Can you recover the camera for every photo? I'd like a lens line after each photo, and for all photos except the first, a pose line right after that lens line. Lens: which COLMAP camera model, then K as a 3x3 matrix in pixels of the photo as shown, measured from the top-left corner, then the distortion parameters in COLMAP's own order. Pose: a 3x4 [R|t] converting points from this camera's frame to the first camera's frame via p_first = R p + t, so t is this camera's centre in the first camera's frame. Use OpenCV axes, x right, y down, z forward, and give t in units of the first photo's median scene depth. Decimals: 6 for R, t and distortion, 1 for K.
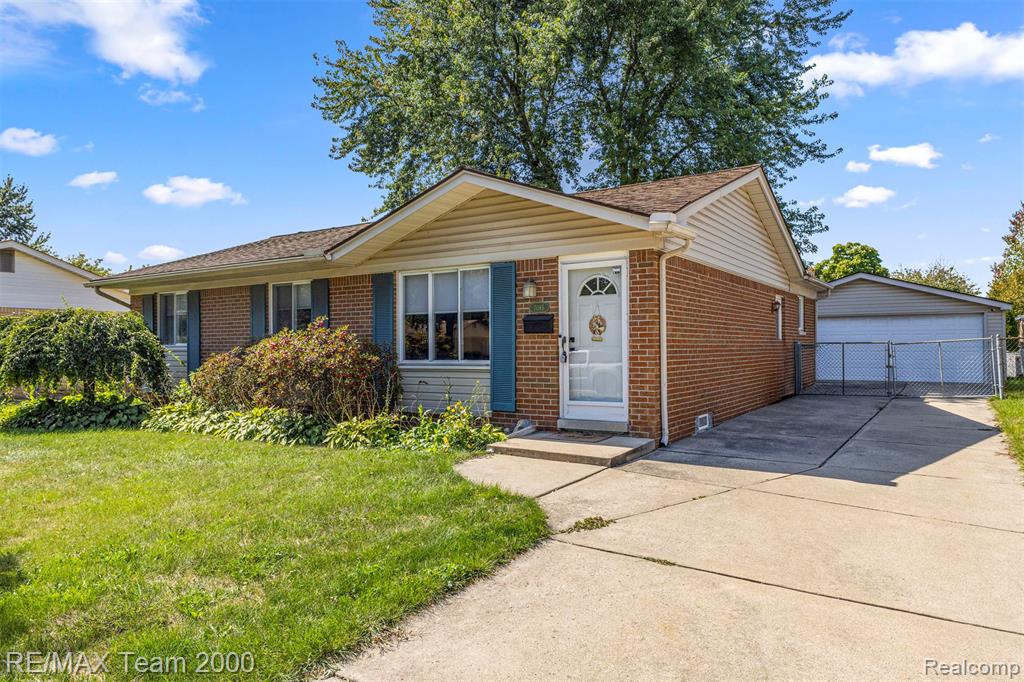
lens RADIAL K [[687.5, 0, 510.1], [0, 687.5, 312.4], [0, 0, 1]] dist [-0.097254, -0.000743]
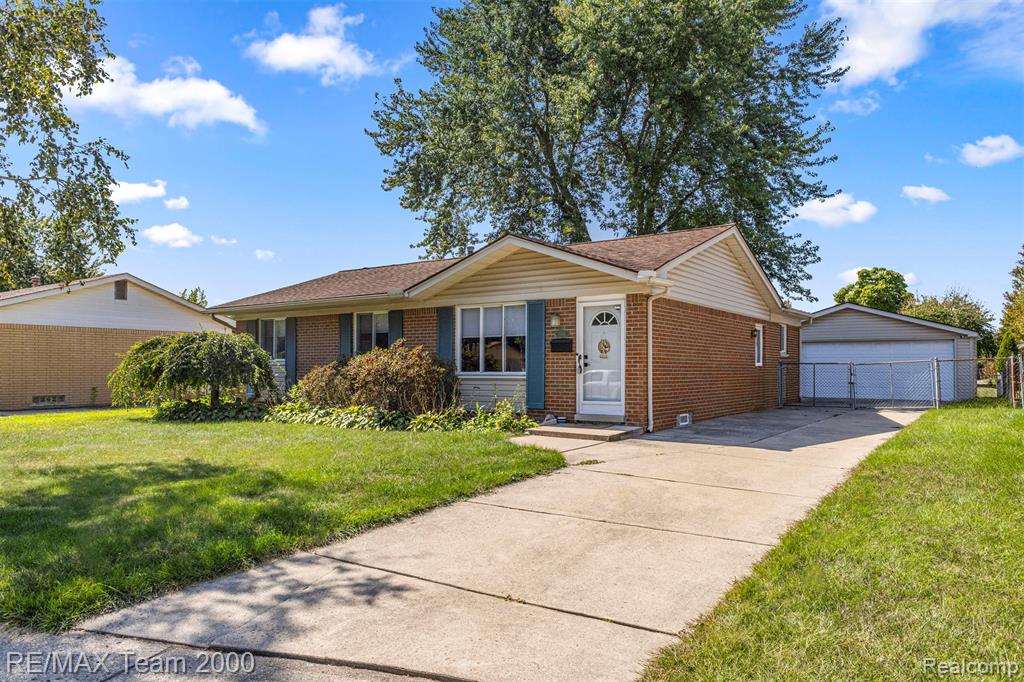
lens RADIAL K [[679.1, 0, 512.0], [0, 679.1, 341.0], [0, 0, 1]] dist [0.001010, 0.000369]
pose [[0.999293, 0.007769, -0.036775, -0.007855], [-0.007378, 0.999915, 0.010736, -0.005778], [0.036855, -0.010457, 0.999266, -0.345320]]
